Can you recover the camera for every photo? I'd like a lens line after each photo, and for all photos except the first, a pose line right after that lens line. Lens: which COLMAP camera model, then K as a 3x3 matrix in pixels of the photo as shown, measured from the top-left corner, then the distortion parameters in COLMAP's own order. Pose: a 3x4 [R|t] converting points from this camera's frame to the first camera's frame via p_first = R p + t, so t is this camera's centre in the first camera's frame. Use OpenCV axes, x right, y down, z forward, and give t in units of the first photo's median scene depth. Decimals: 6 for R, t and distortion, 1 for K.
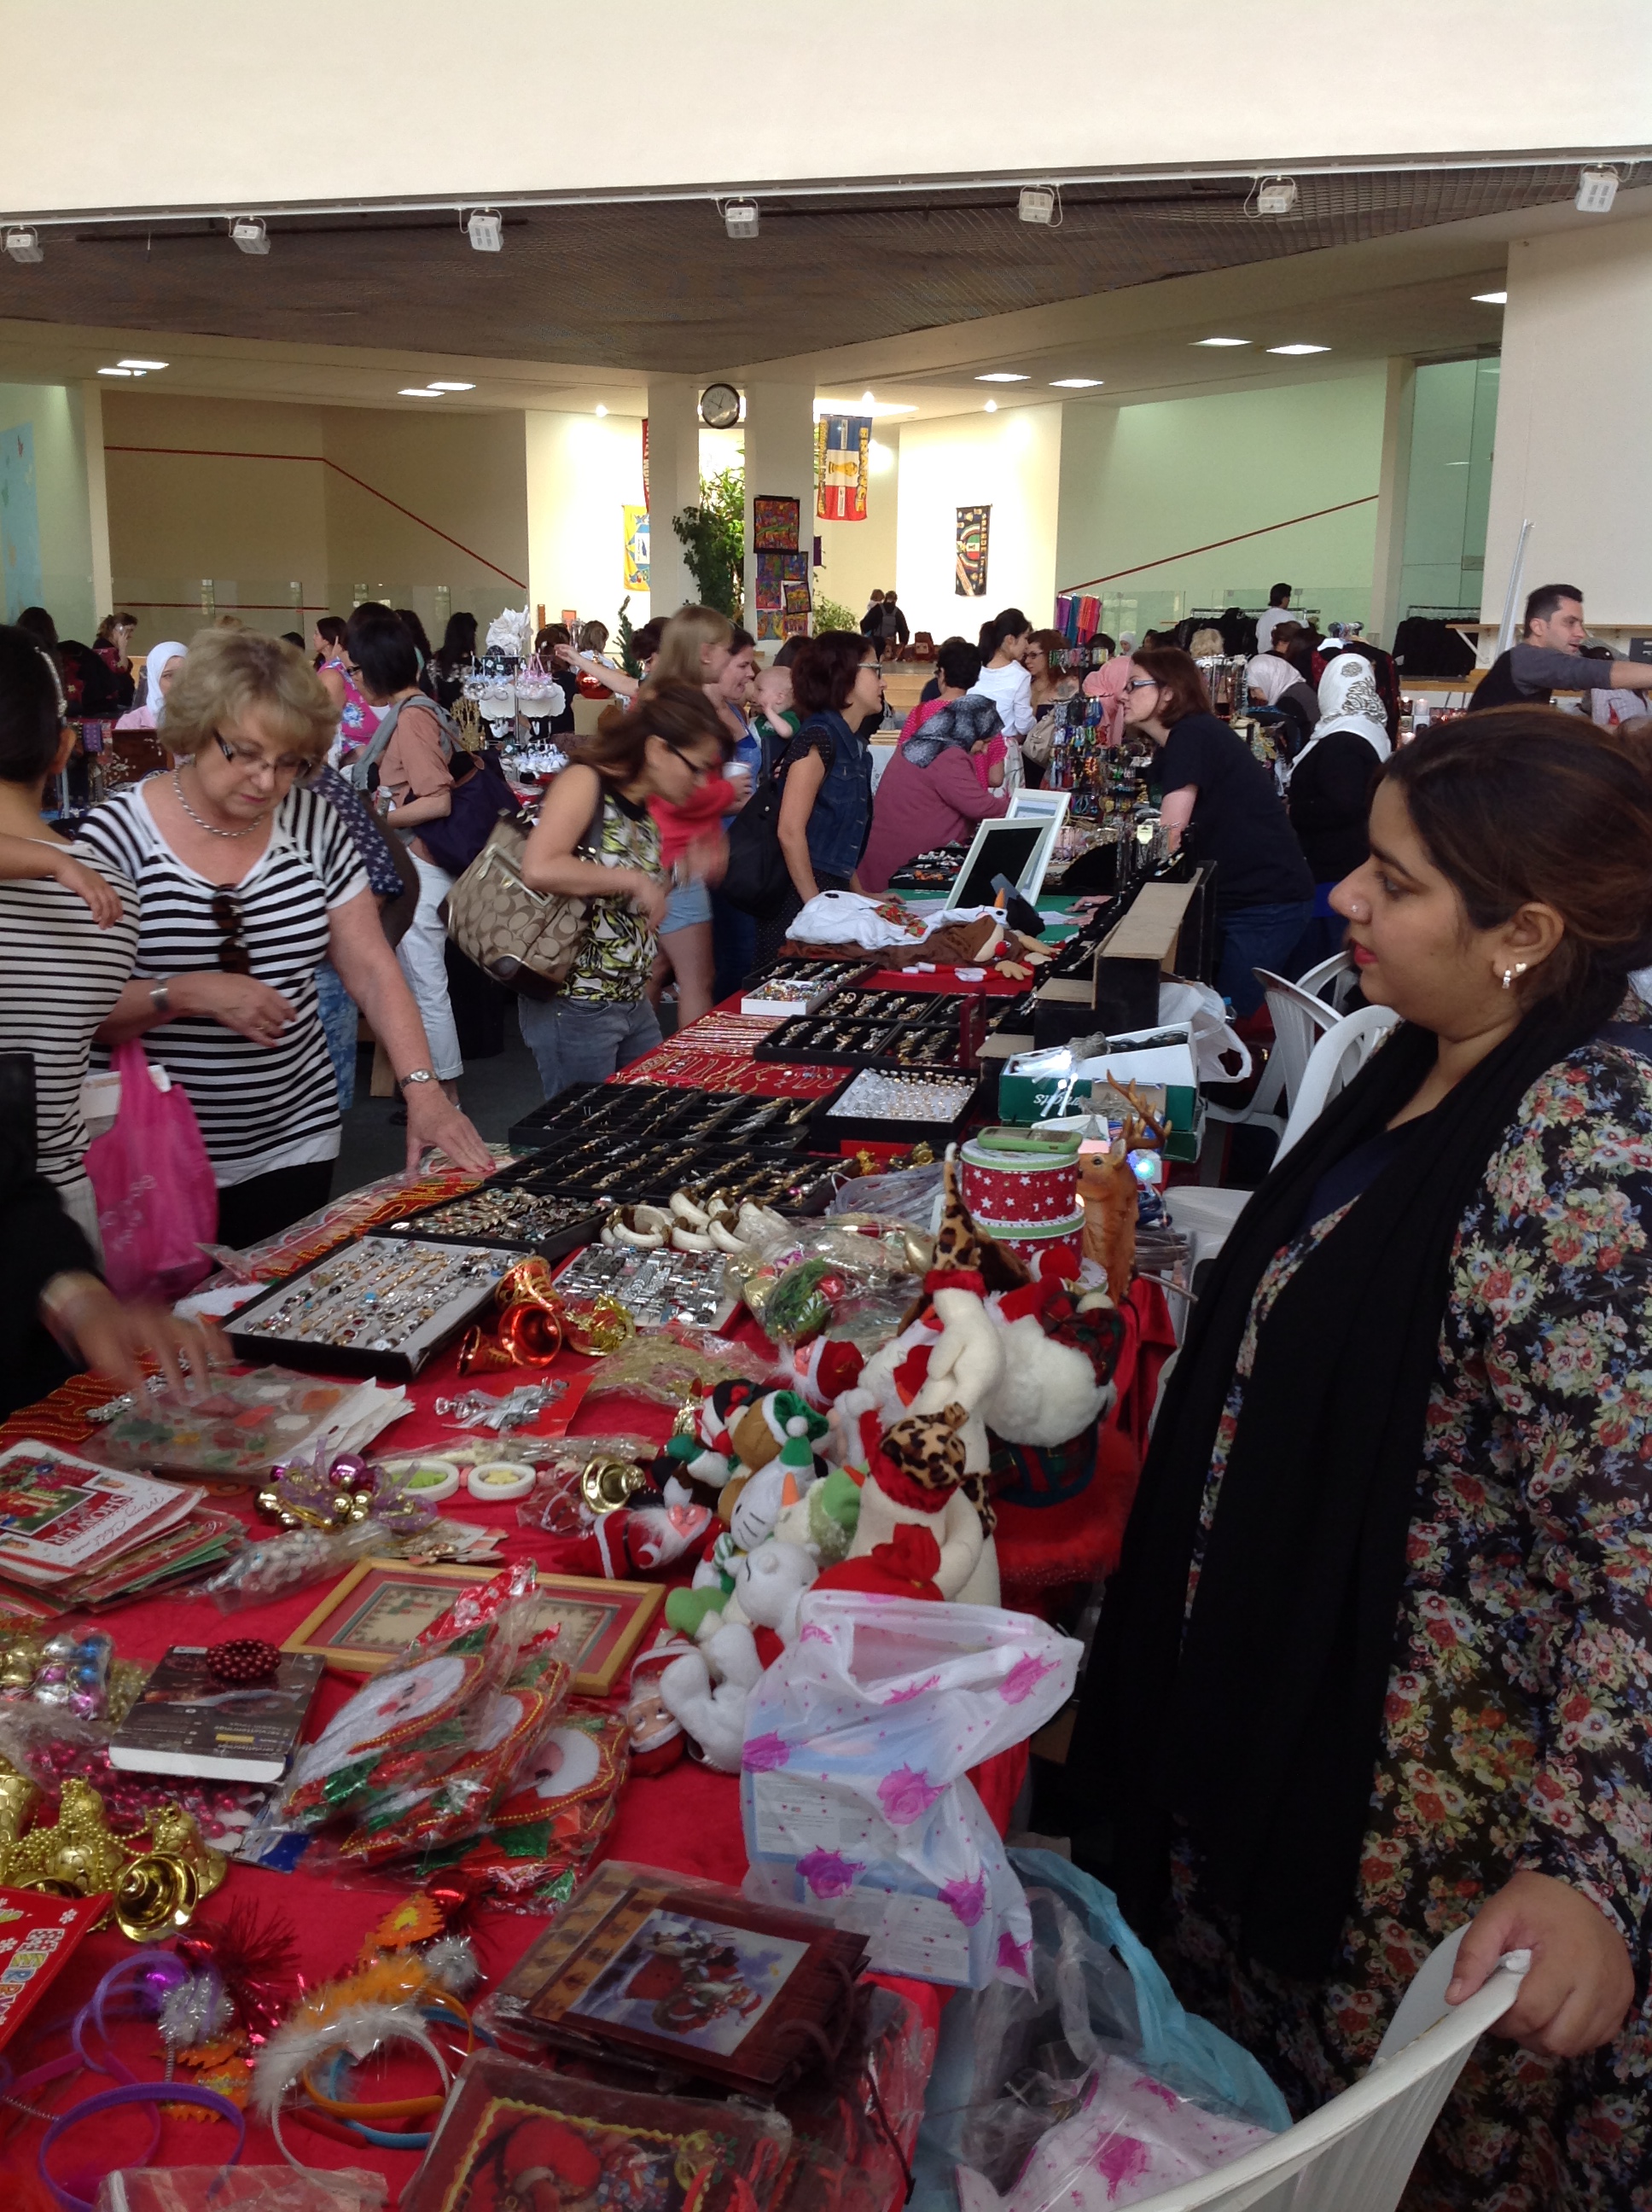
lens RADIAL K [[2271.2, 0, 827.8], [0, 2271.2, 1148.5], [0, 0, 1]] dist [0.111231, -0.002410]
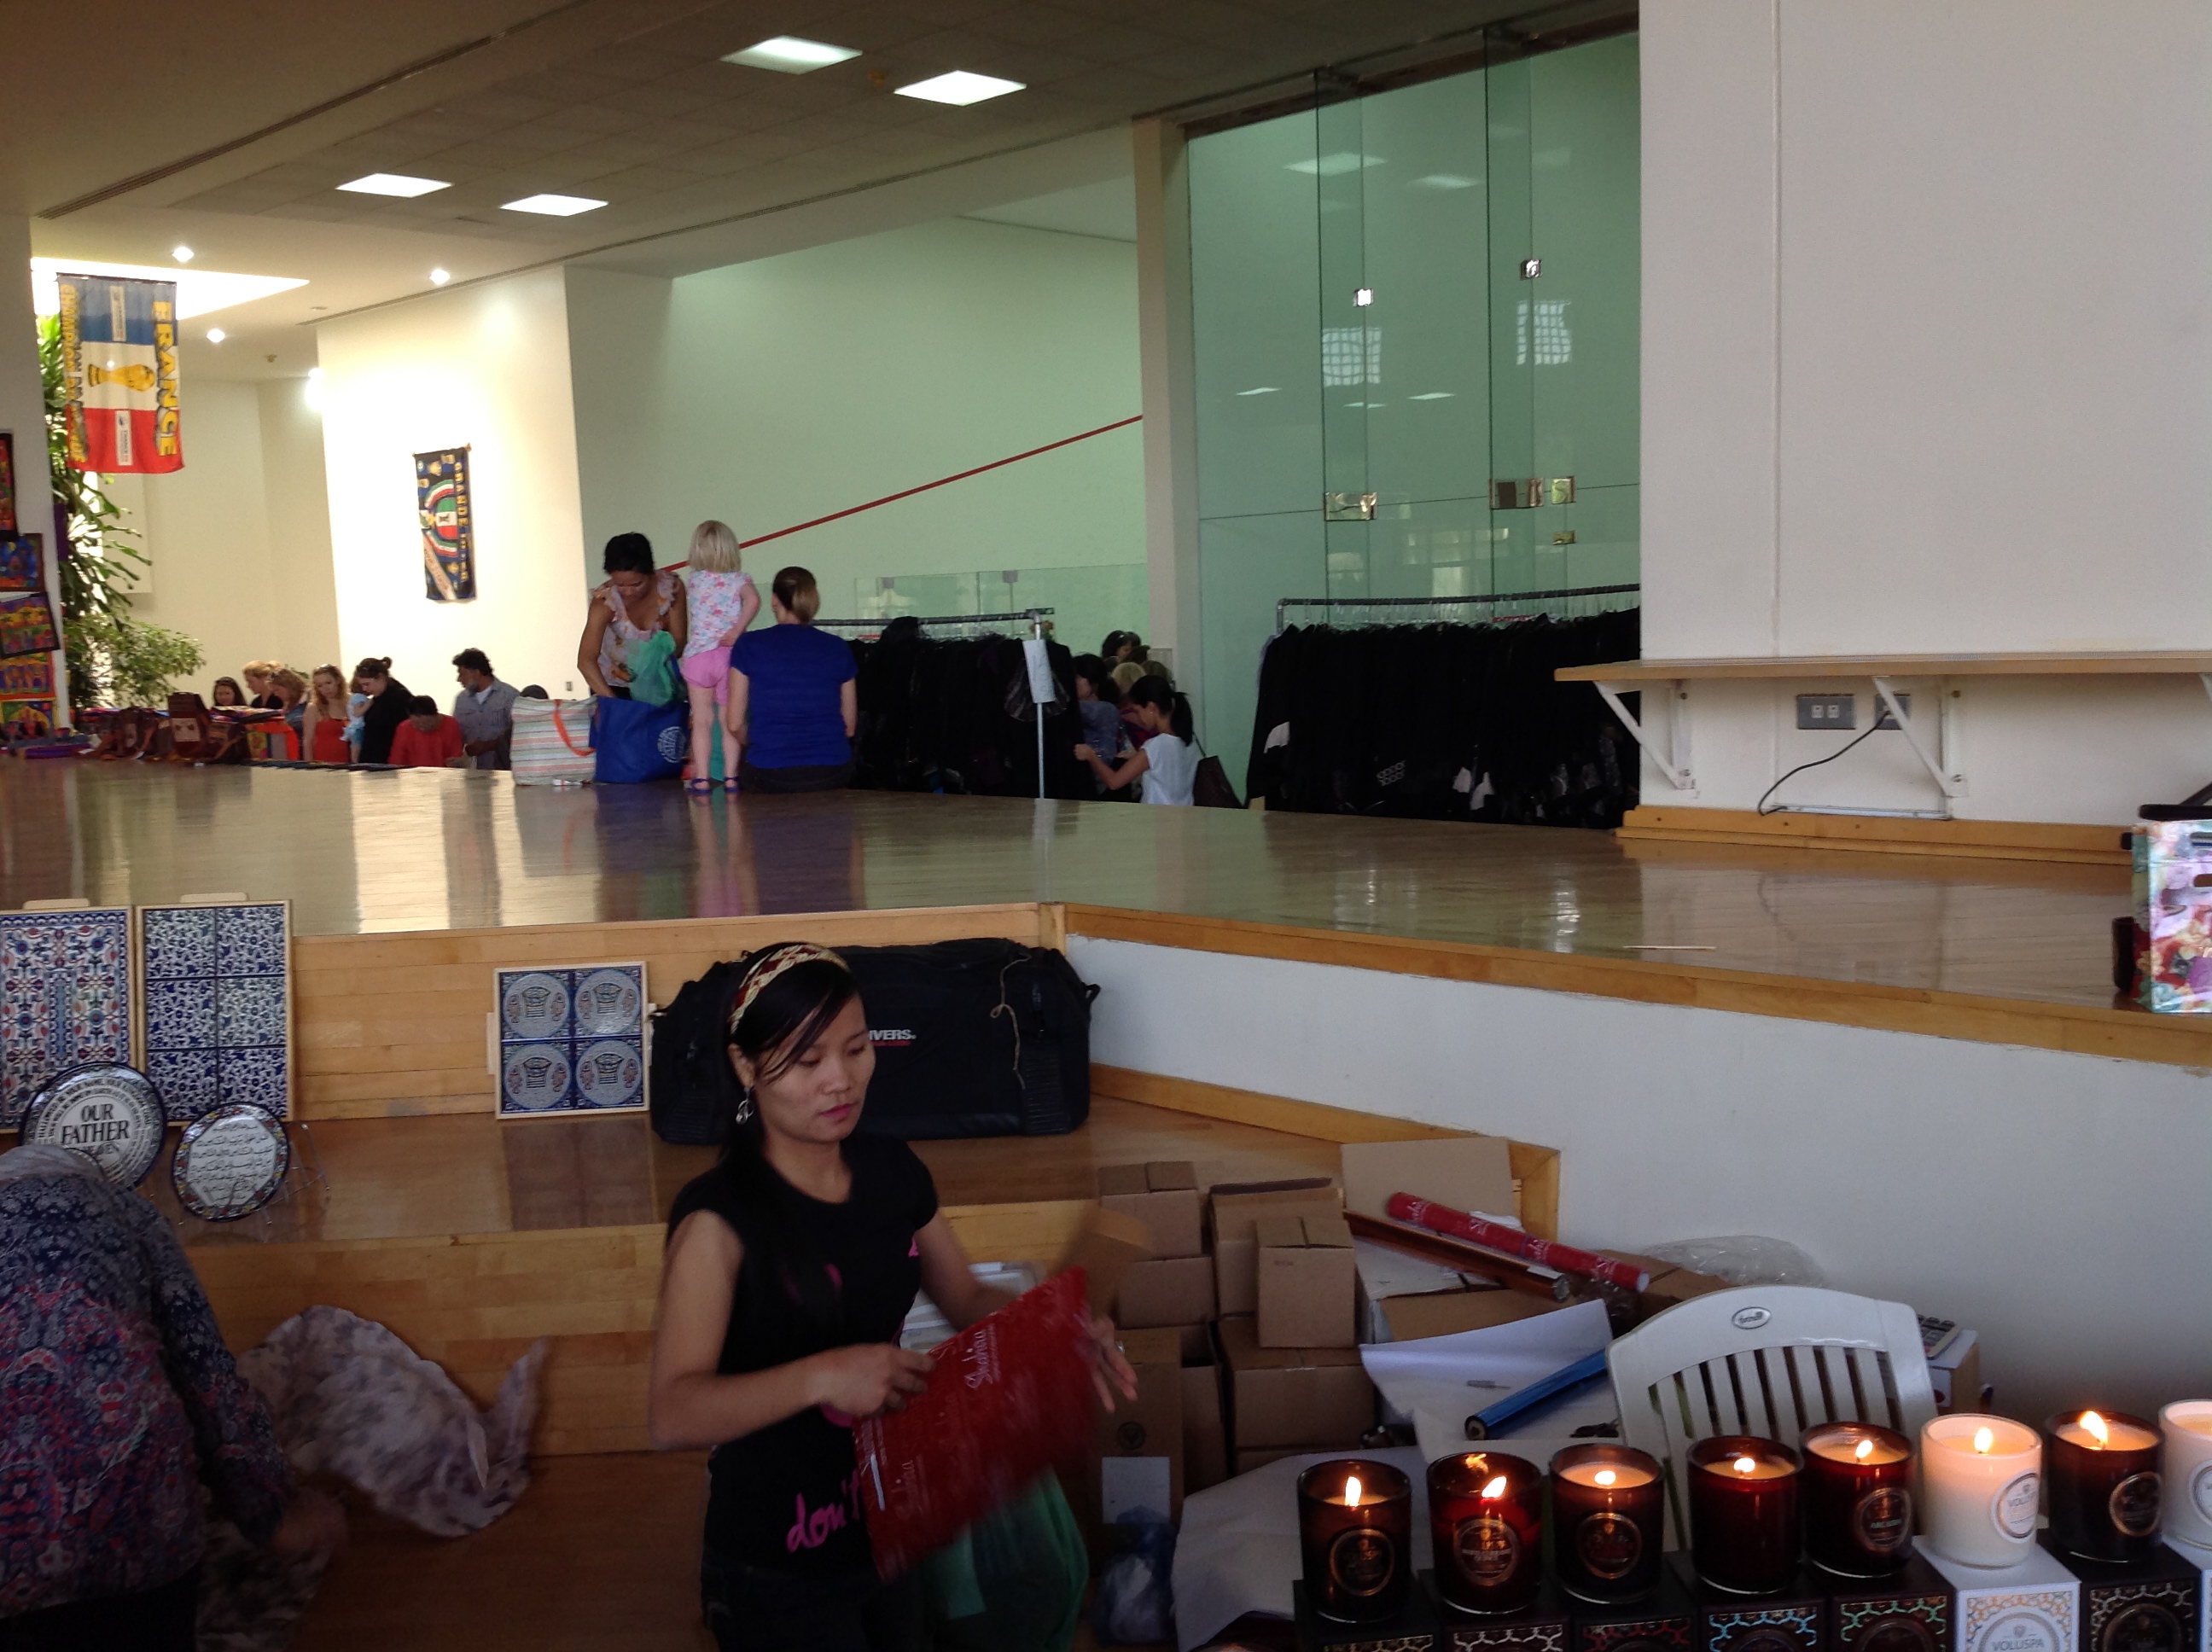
lens RADIAL K [[2271.2, 0, 1106.0], [0, 2271.2, 826.0], [0, 0, 1]] dist [0.111231, -0.002410]
pose [[0.969237, -0.076853, 0.233825, 0.087290], [0.106378, 0.987491, -0.116384, -0.106977], [-0.221955, 0.137677, 0.965288, 0.438472]]
